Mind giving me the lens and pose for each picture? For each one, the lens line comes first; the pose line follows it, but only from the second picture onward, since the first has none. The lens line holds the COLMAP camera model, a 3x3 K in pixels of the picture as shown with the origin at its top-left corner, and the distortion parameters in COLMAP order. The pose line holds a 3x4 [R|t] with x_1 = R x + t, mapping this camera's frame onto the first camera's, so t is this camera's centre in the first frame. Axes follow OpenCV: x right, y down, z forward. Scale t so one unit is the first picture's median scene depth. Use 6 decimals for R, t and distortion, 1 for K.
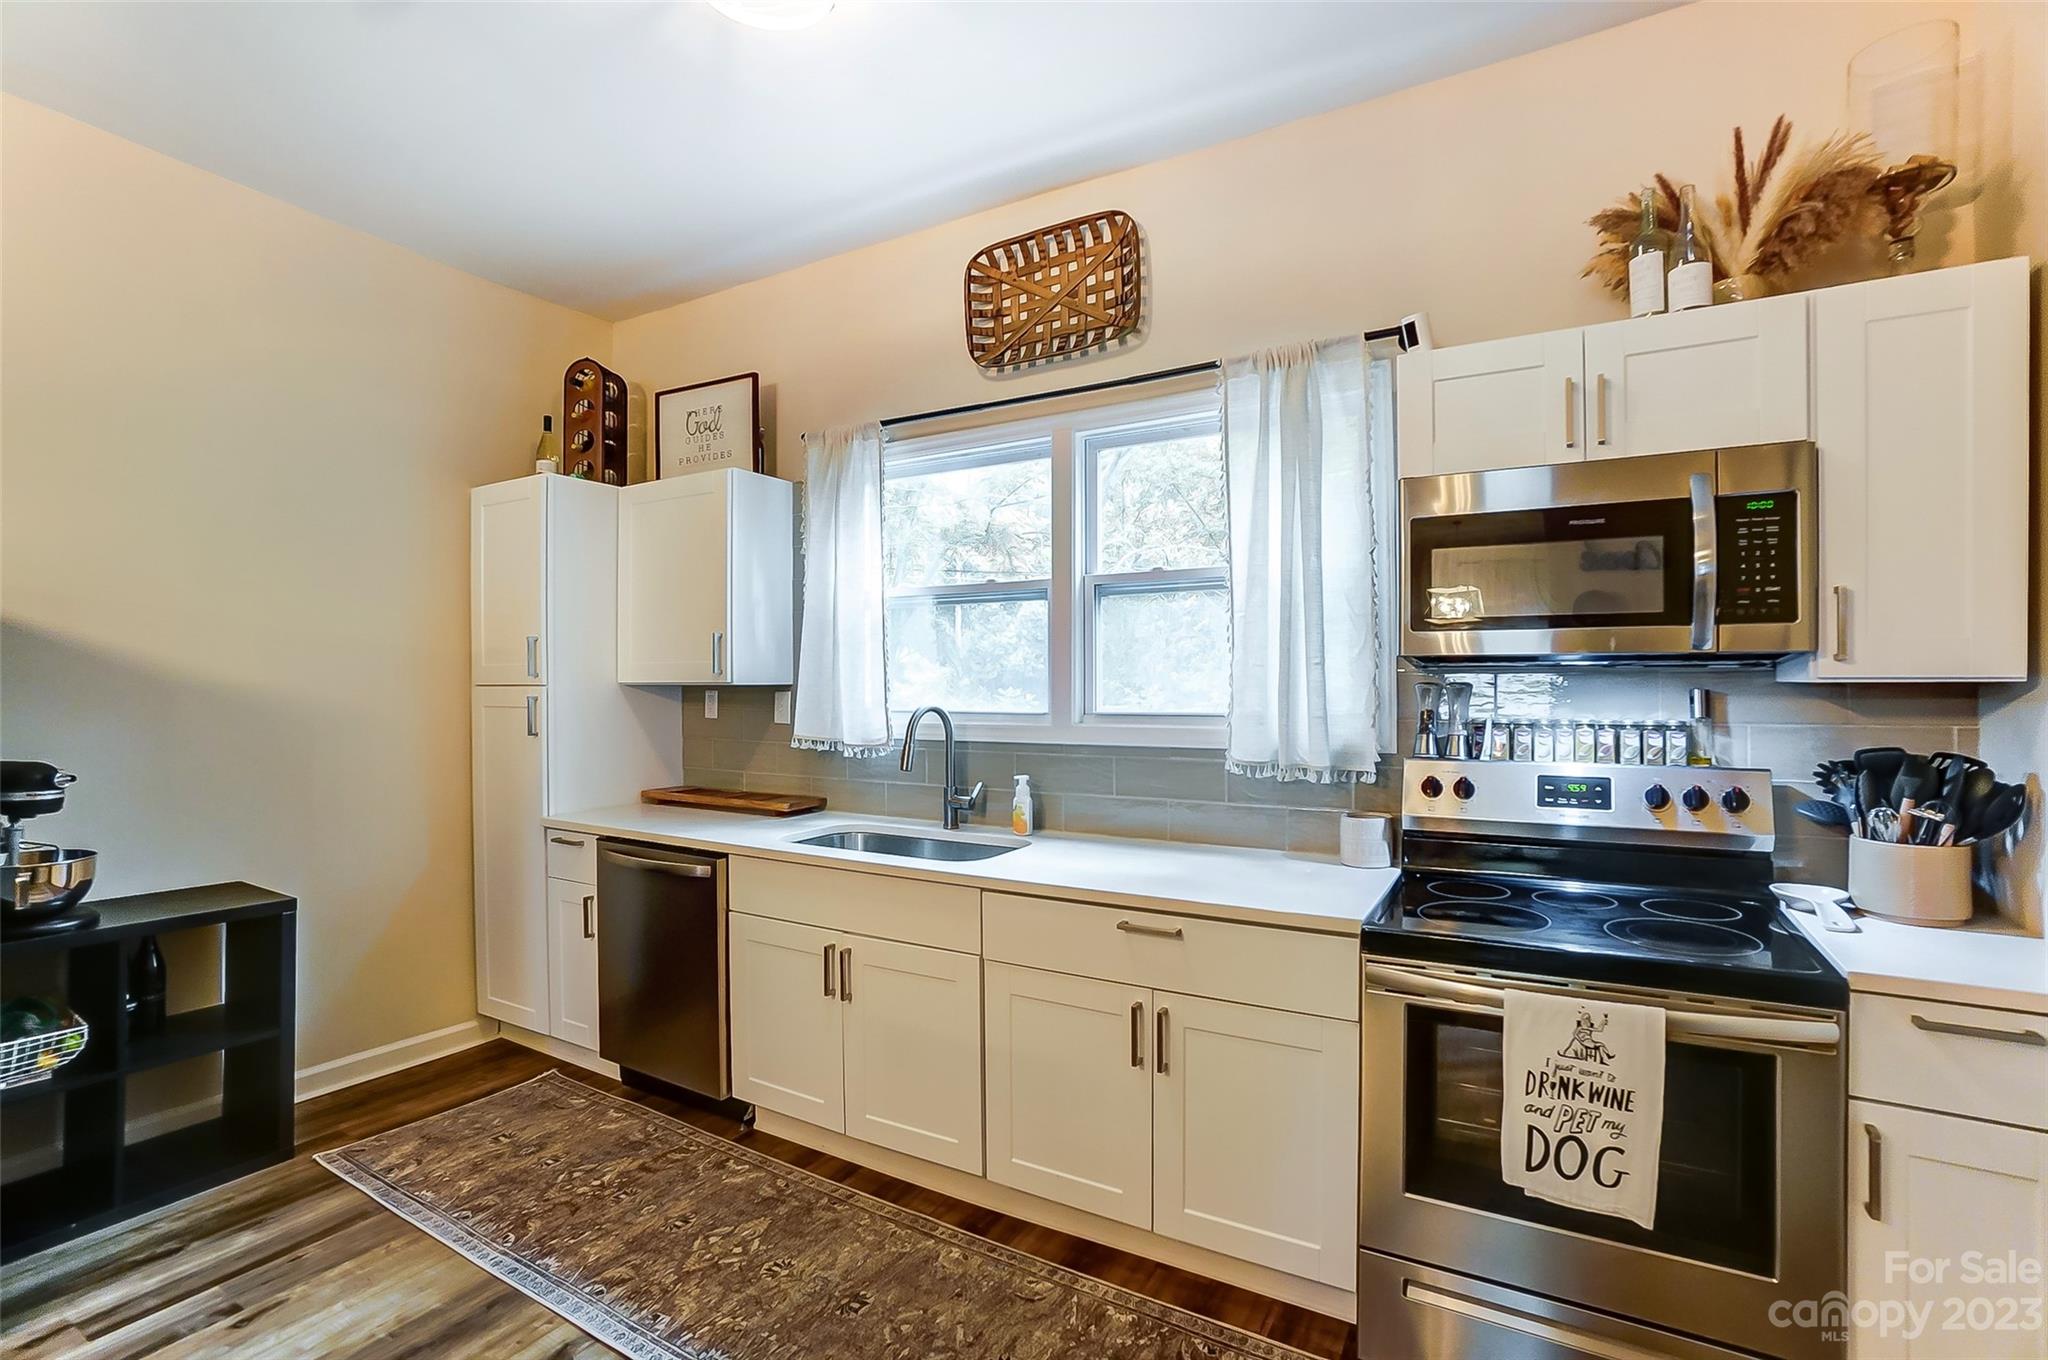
lens RADIAL K [[925.0, 0, 1018.5], [0, 925.0, 685.8], [0, 0, 1]] dist [-0.063859, 0.021978]
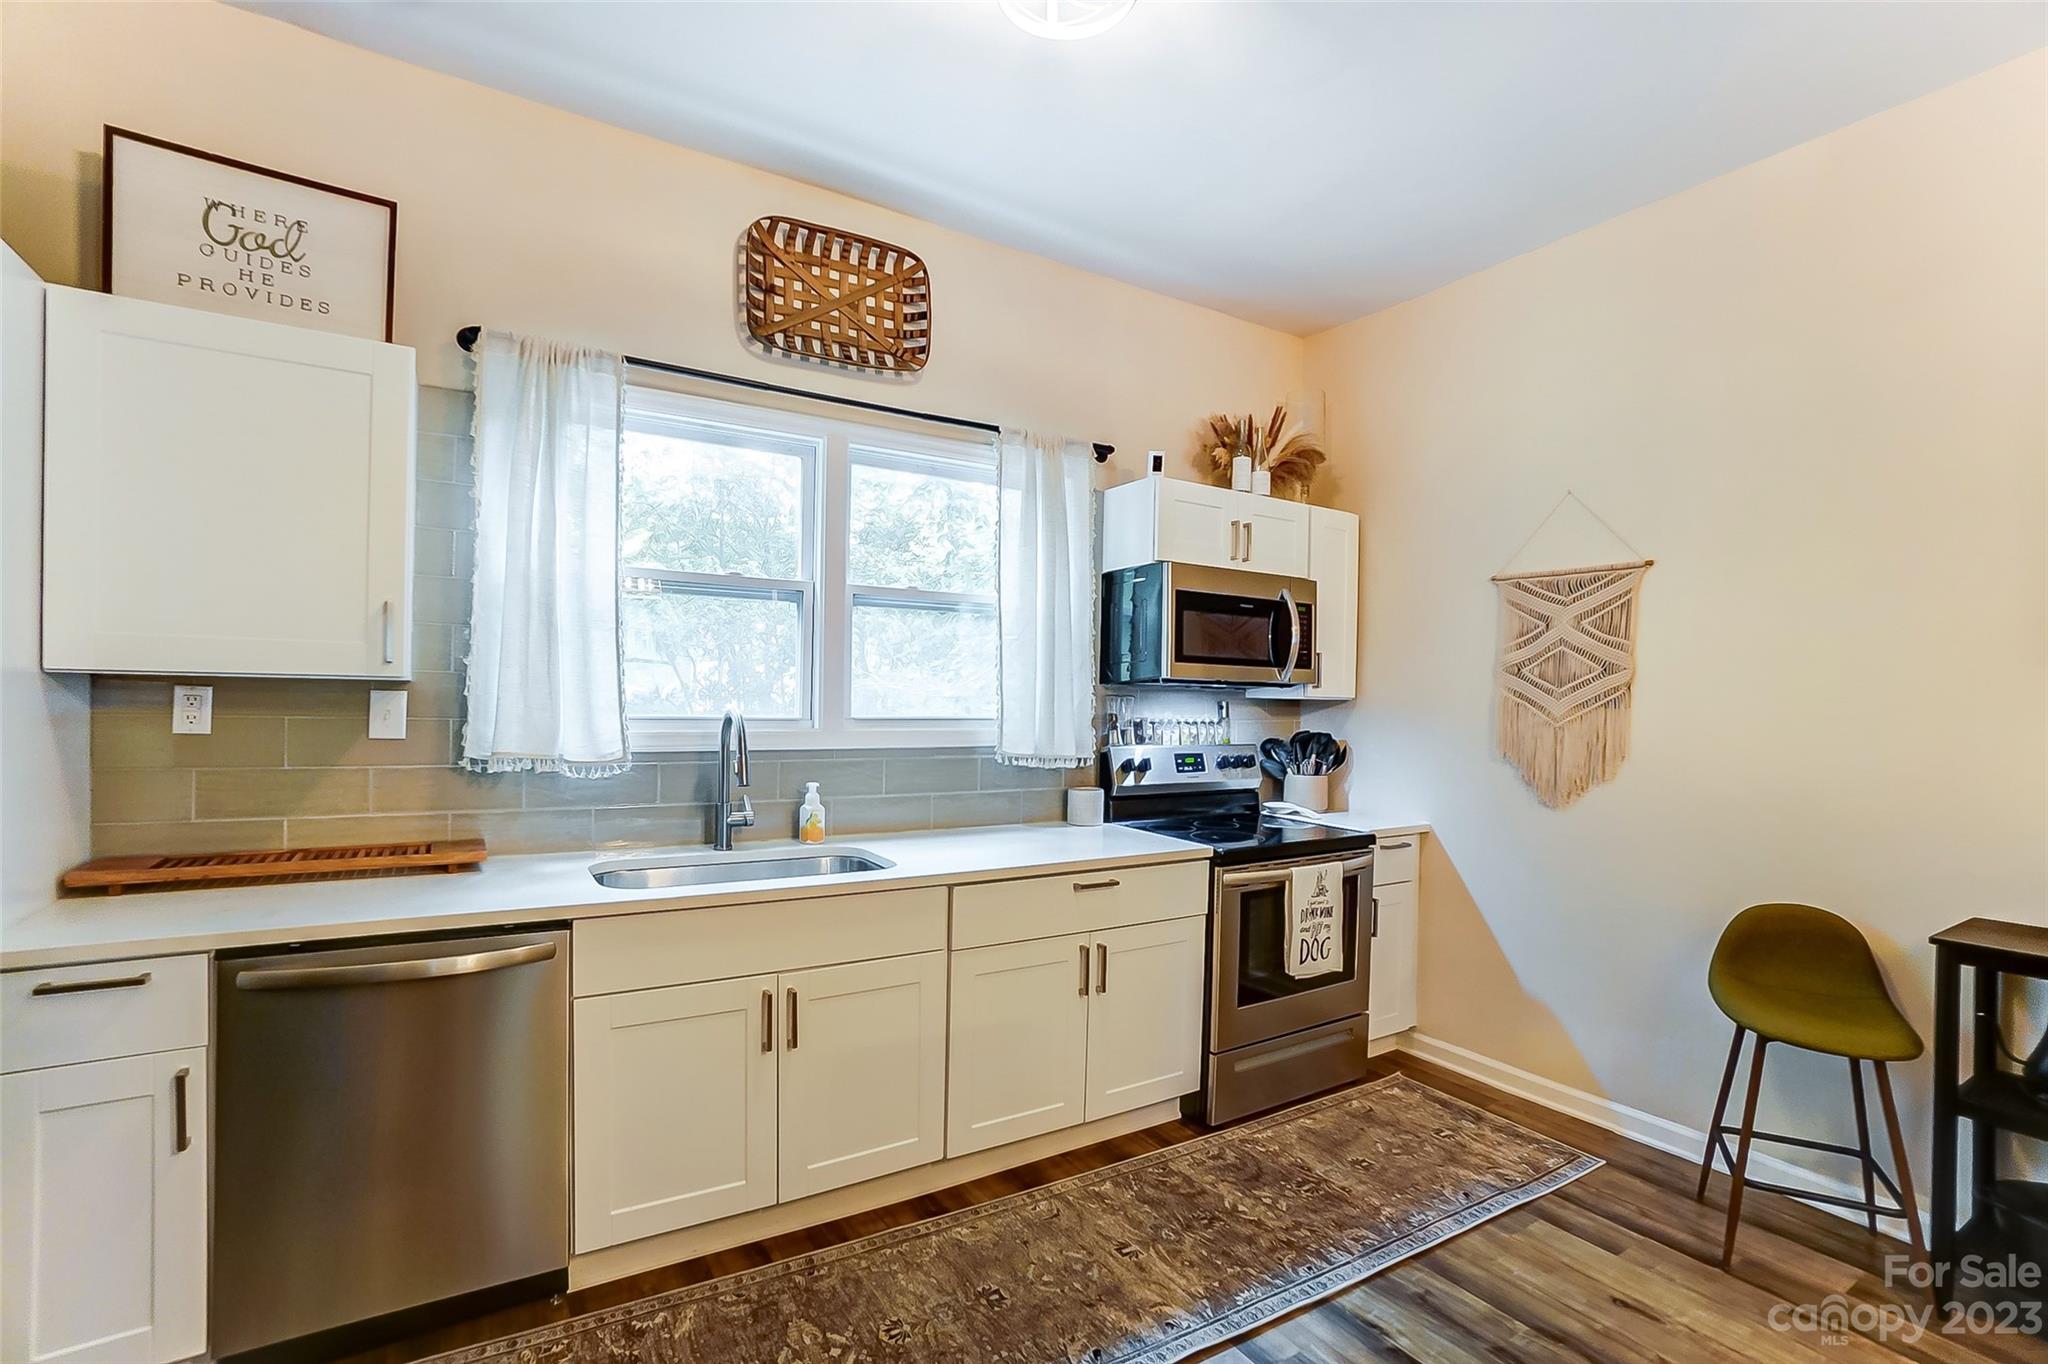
lens RADIAL K [[929.3, 0, 1021.5], [0, 929.3, 701.0], [0, 0, 1]] dist [-0.060249, 0.022426]
pose [[0.470363, 0.005097, 0.882458, -0.860244], [-0.019577, 0.999797, 0.004660, 0.002337], [-0.882256, -0.019468, 0.470368, 0.395244]]
